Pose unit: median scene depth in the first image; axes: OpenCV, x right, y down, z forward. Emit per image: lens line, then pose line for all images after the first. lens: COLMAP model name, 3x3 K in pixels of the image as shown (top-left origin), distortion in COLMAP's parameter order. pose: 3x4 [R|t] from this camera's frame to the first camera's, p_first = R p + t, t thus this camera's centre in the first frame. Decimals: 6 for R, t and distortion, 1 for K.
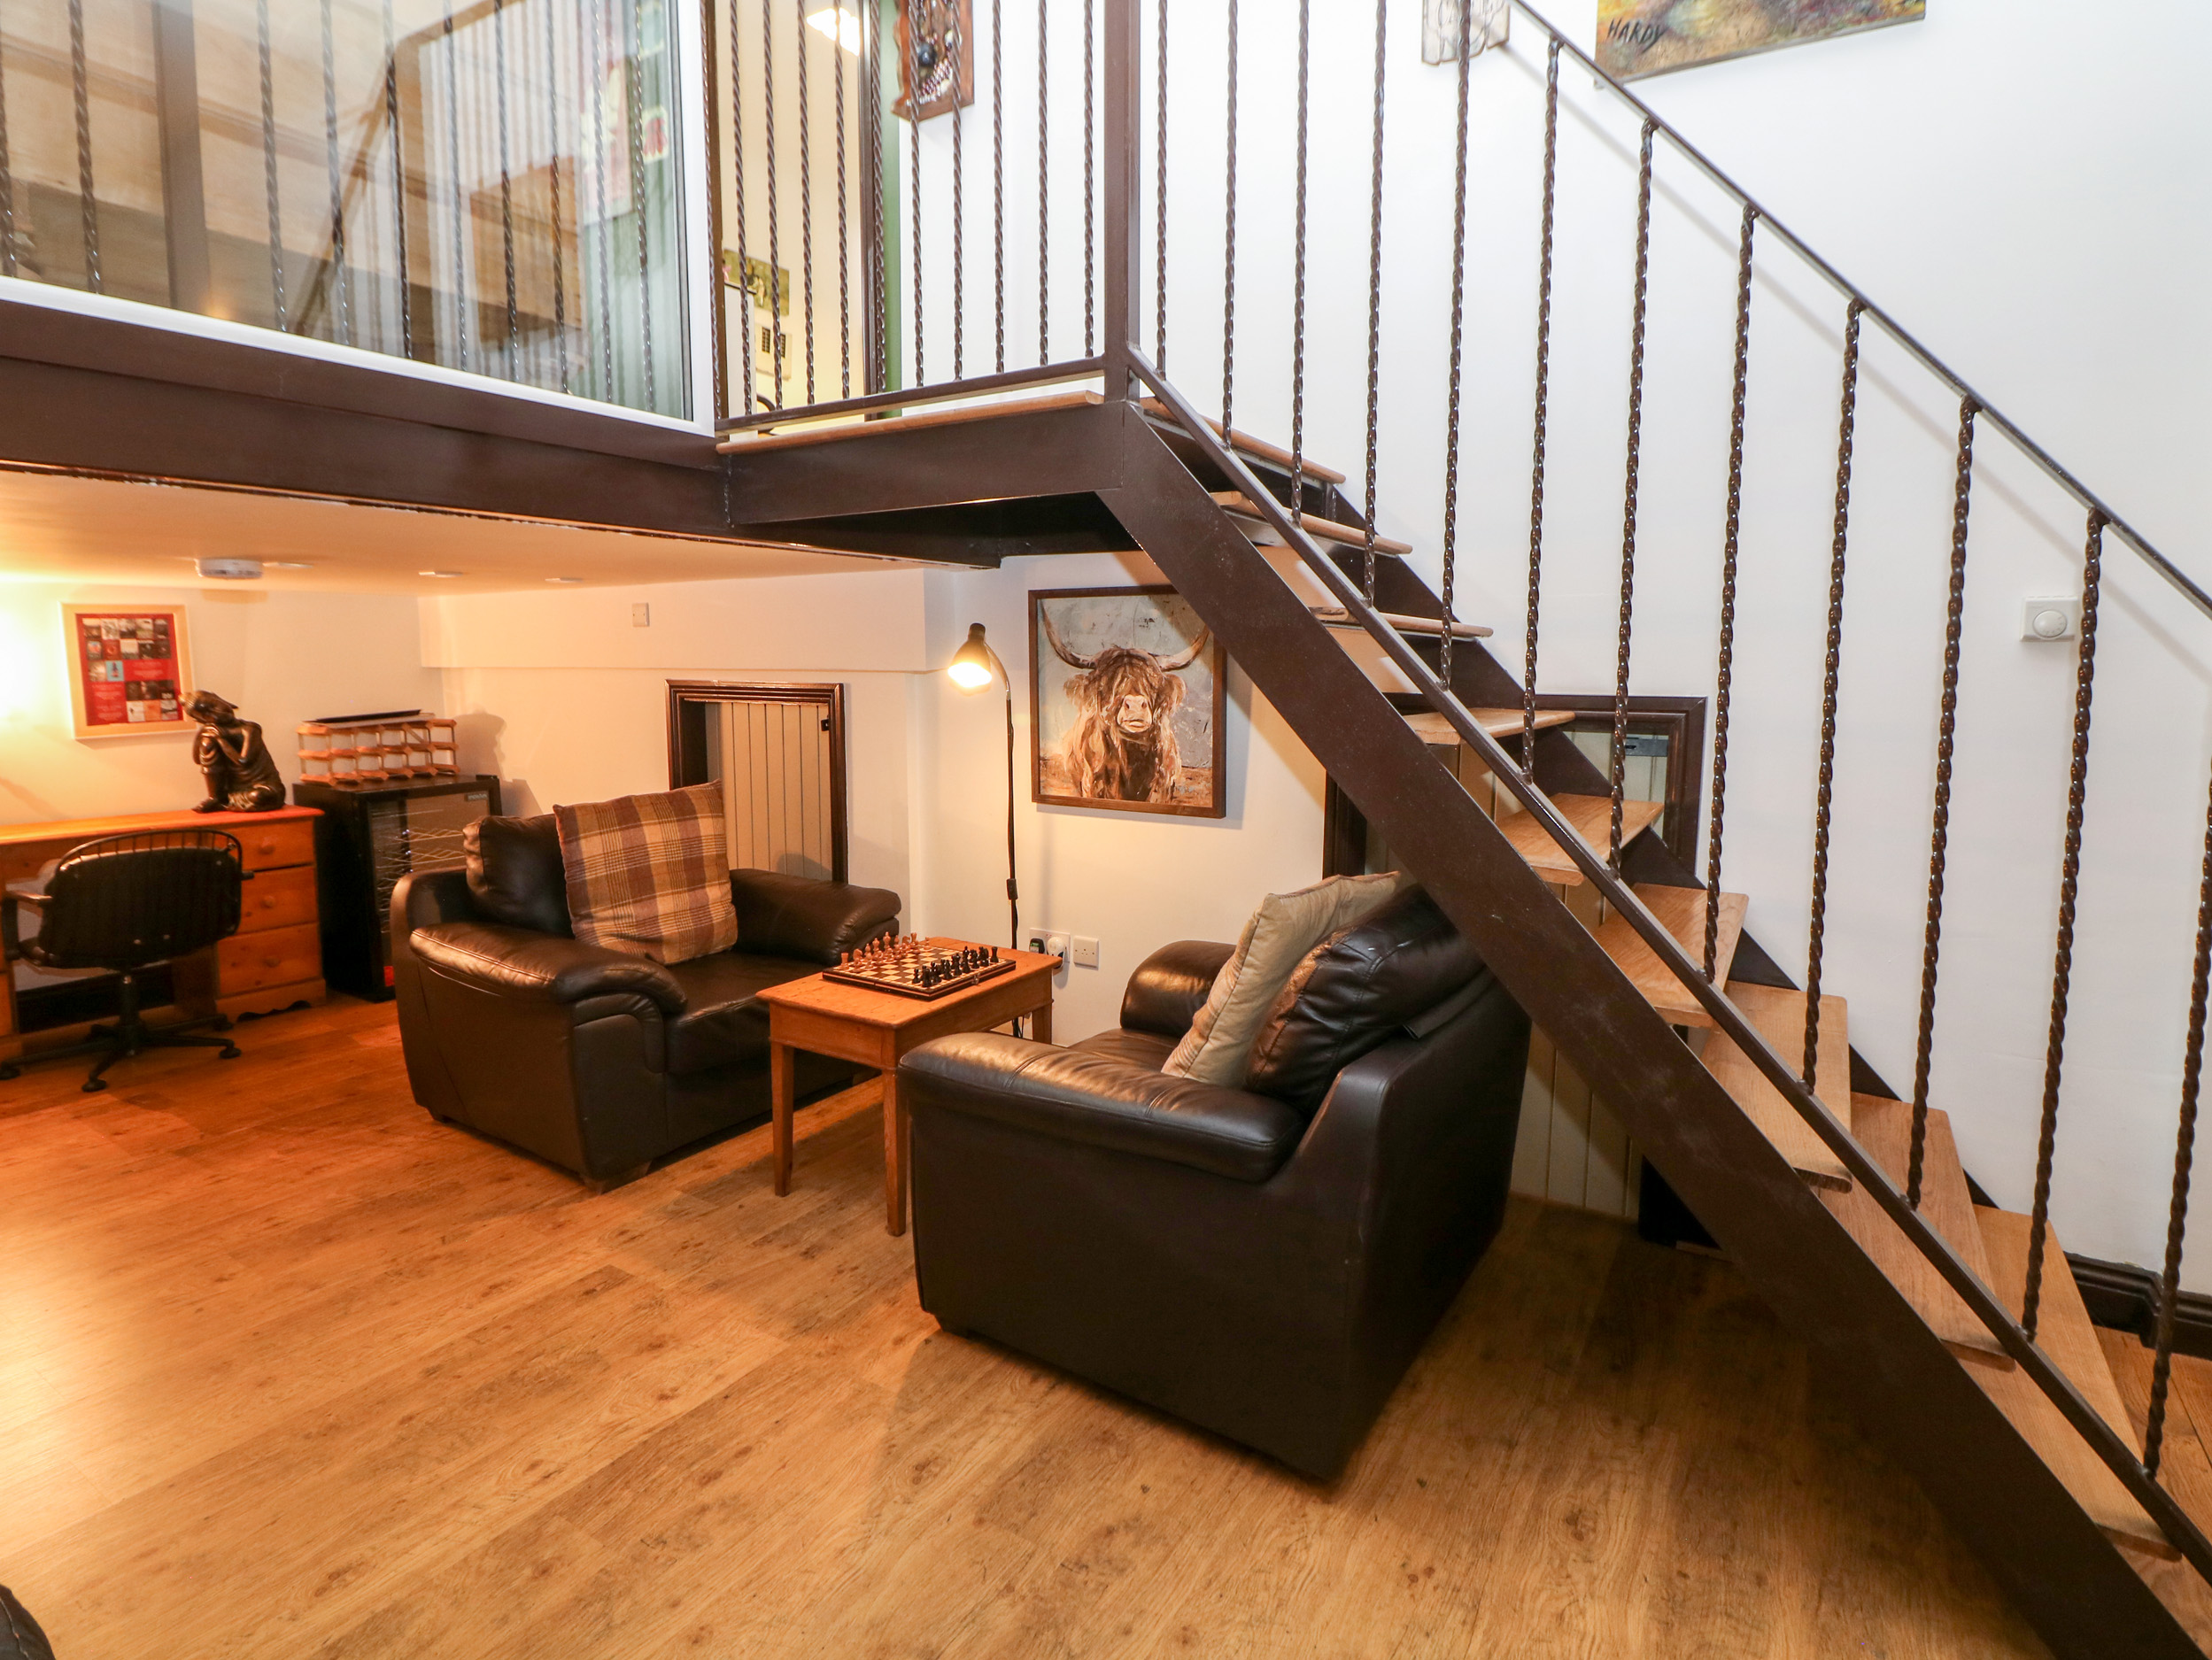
lens RADIAL K [[1162.3, 0, 1091.9], [0, 1162.3, 768.7], [0, 0, 1]] dist [0.002025, -0.013694]
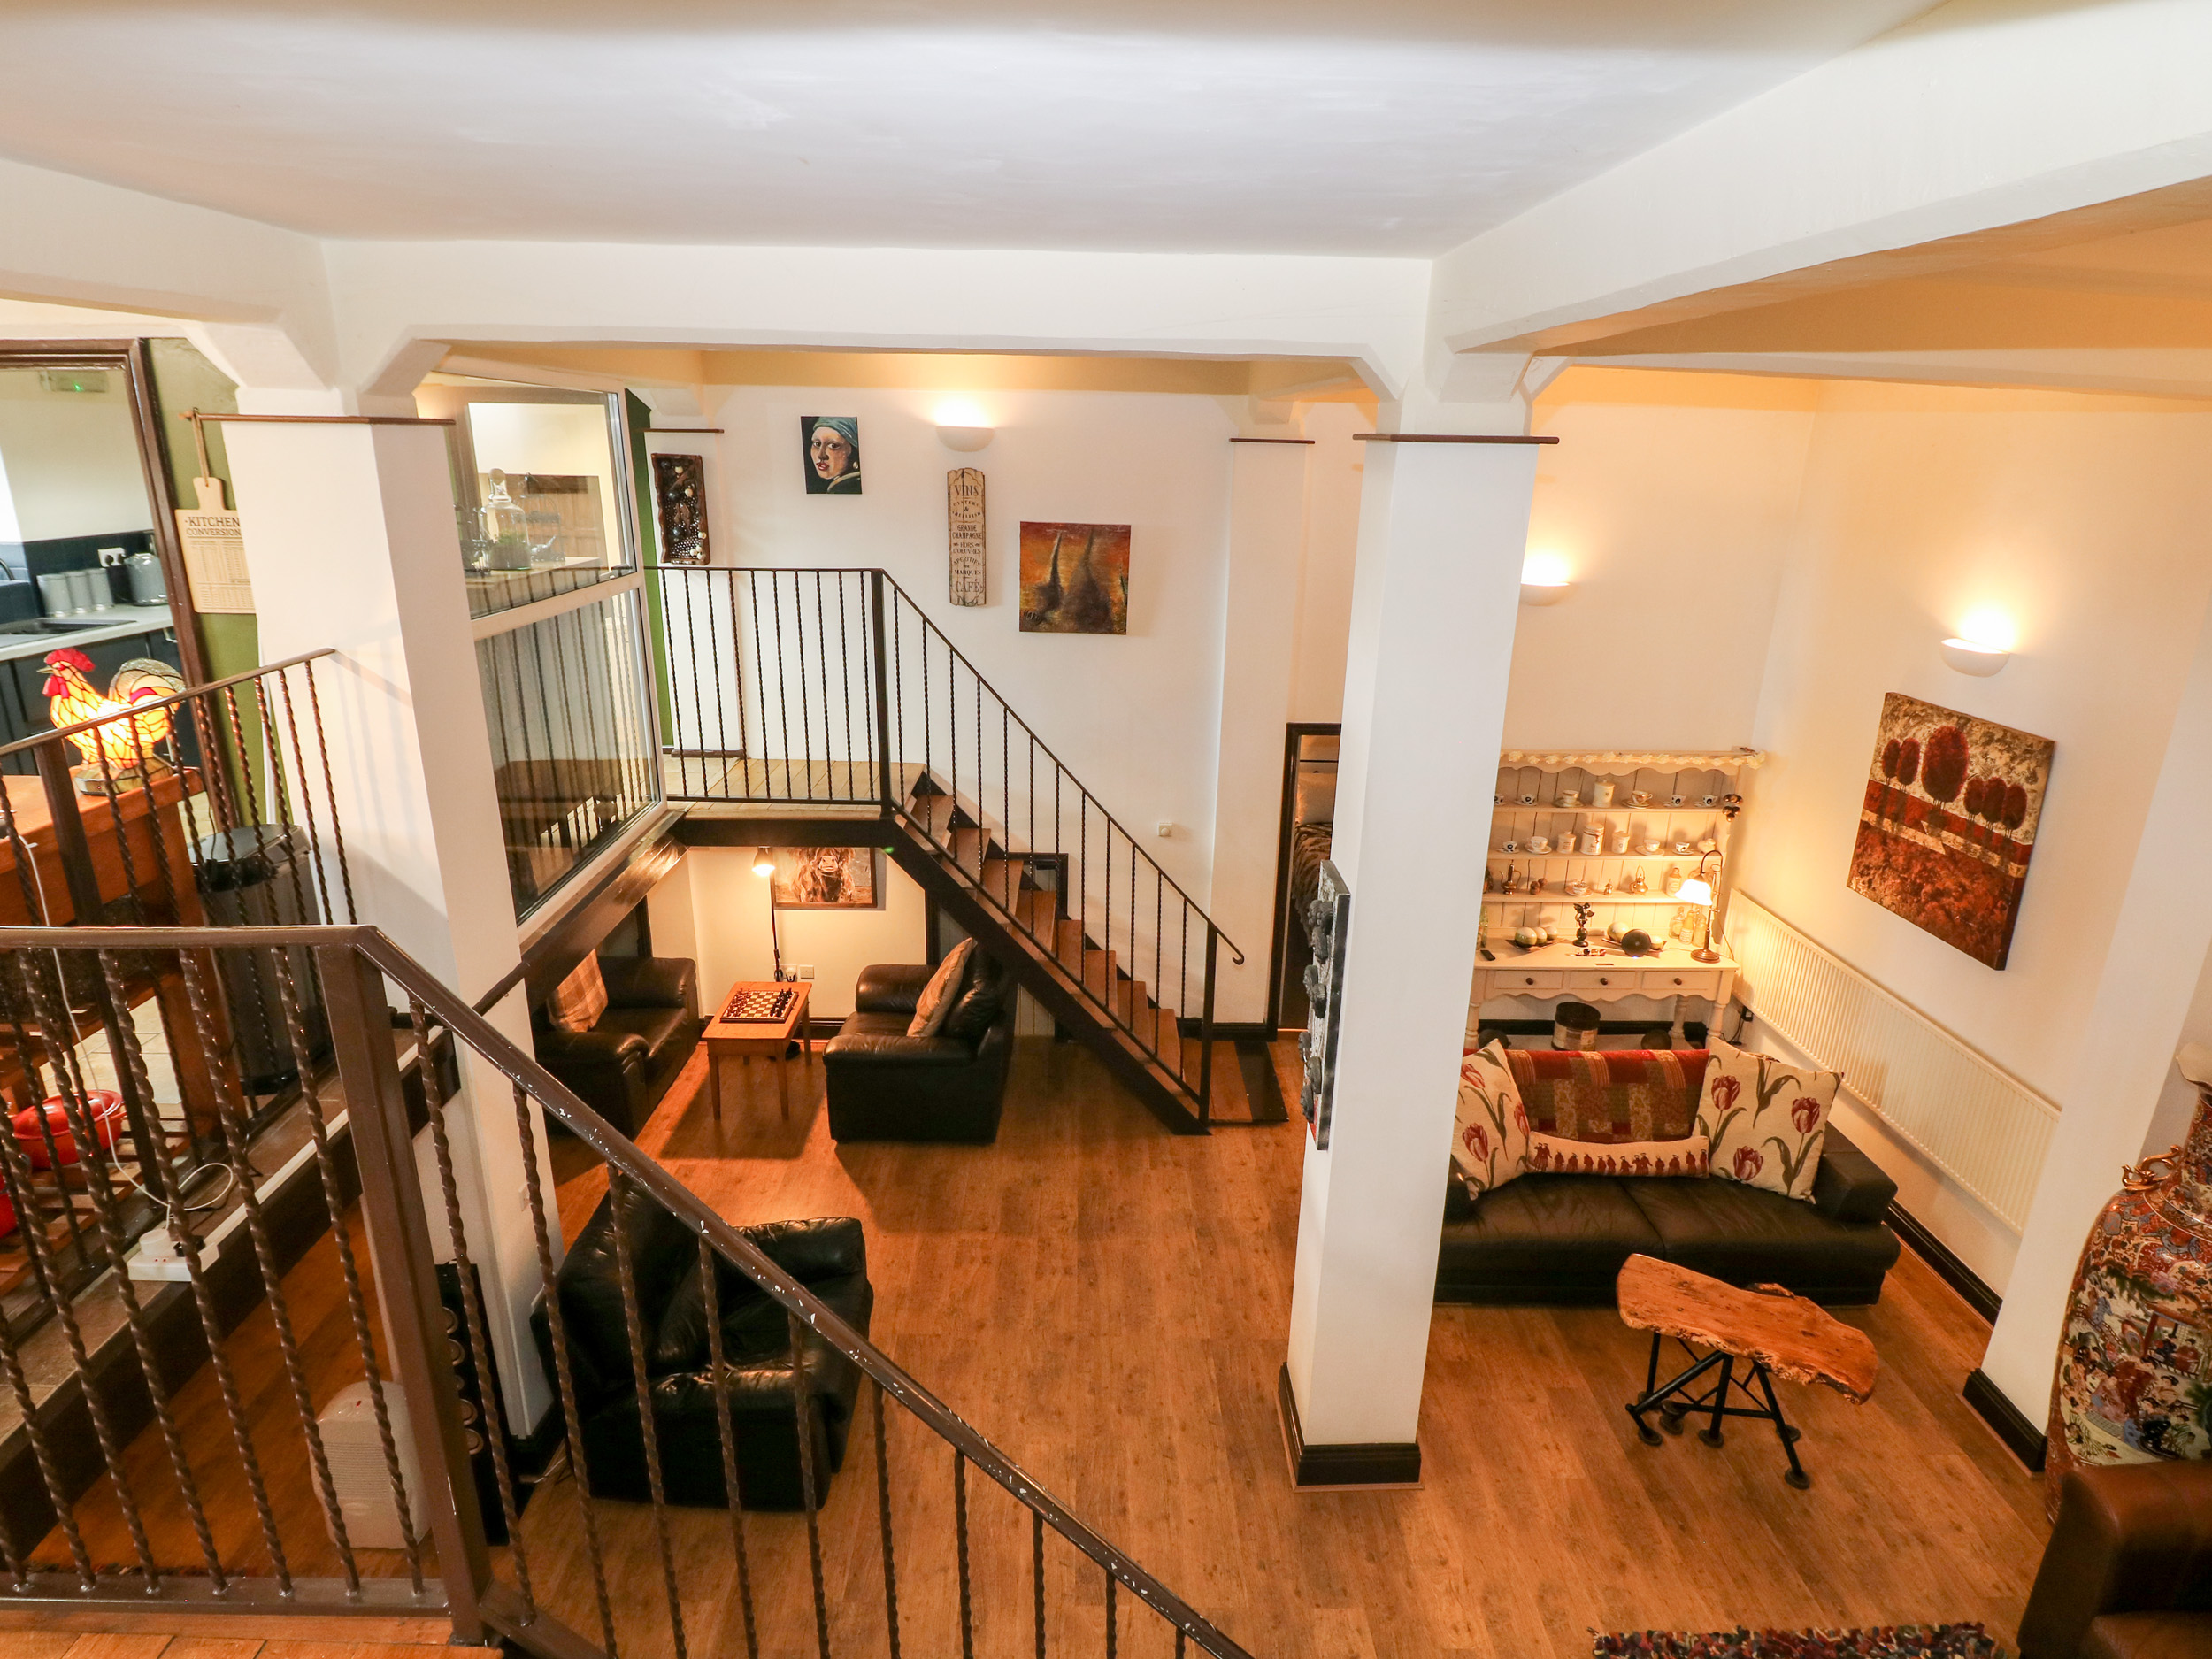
lens RADIAL K [[1162.4, 0, 1090.3], [0, 1162.4, 810.4], [0, 0, 1]] dist [0.002025, -0.013694]
pose [[0.846392, -0.152298, 0.510319, -0.621638], [0.044525, 0.975119, 0.217164, -0.578106], [-0.530696, -0.161084, 0.832114, -0.994275]]
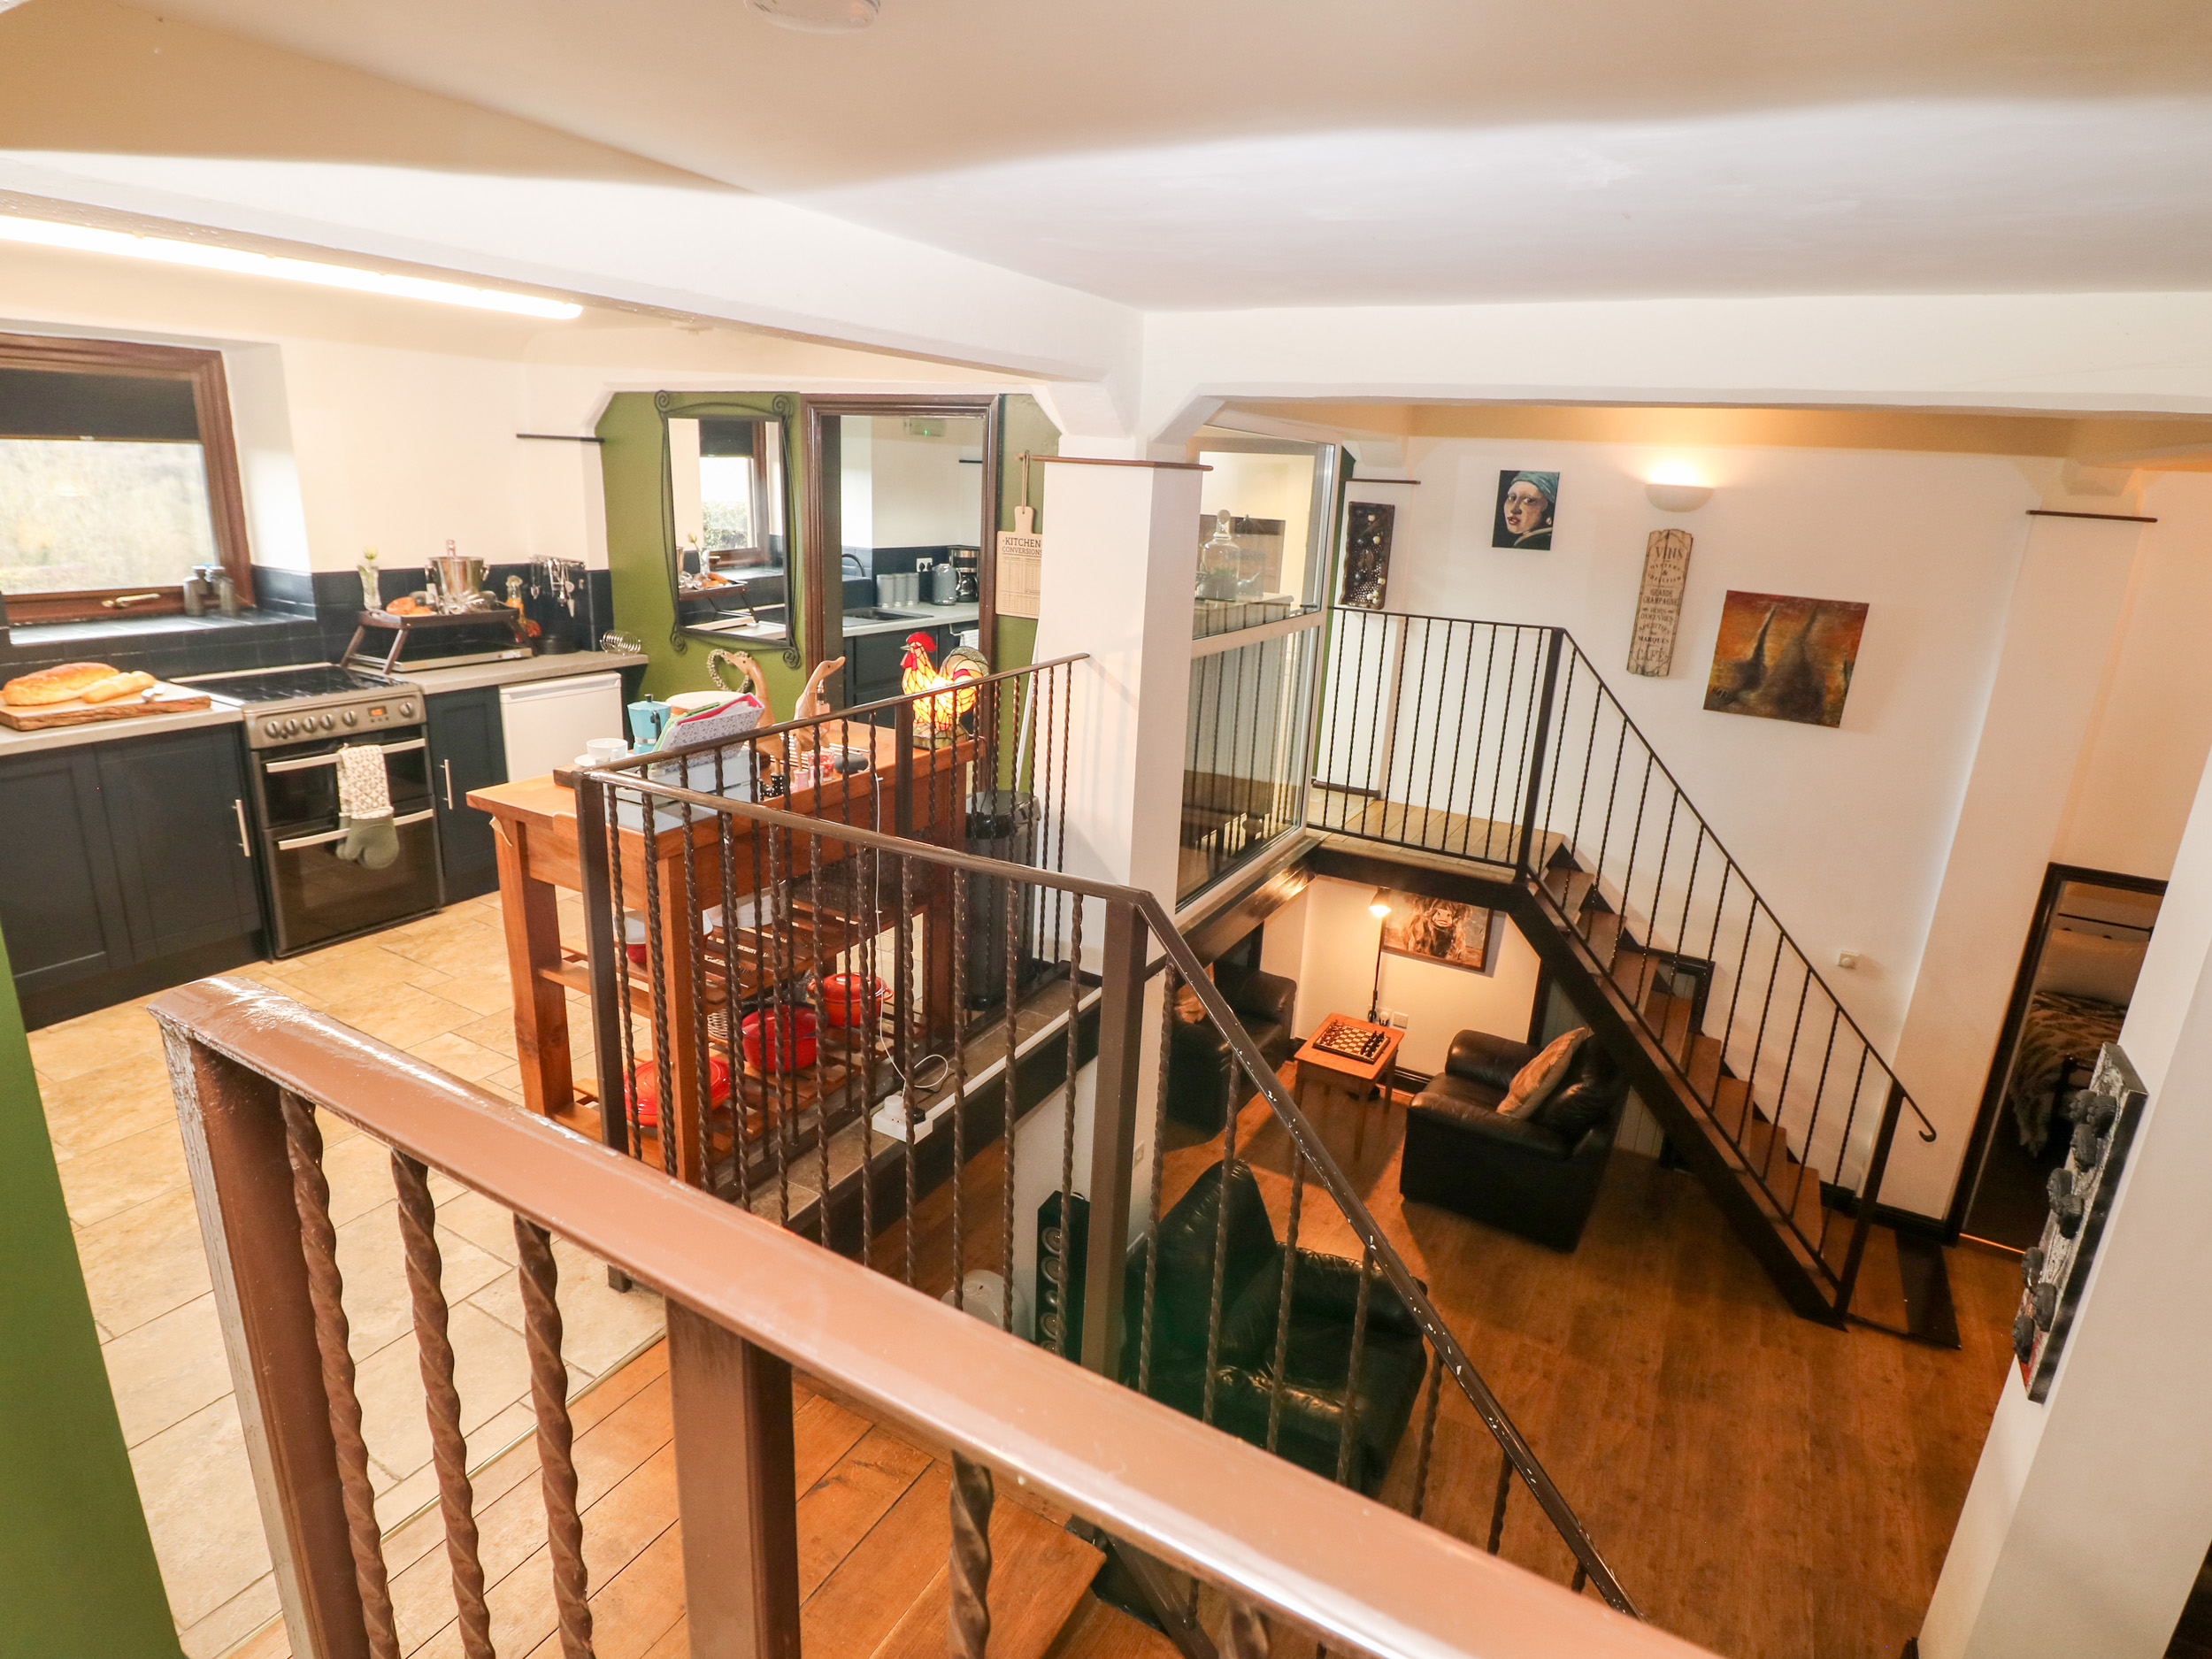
lens RADIAL K [[1162.4, 0, 1099.1], [0, 1162.4, 810.0], [0, 0, 1]] dist [0.002025, -0.013694]
pose [[0.998497, 0.029033, 0.046482, -0.678487], [-0.036731, 0.983981, 0.174447, -0.576665], [-0.040673, -0.175892, 0.983569, -0.988489]]
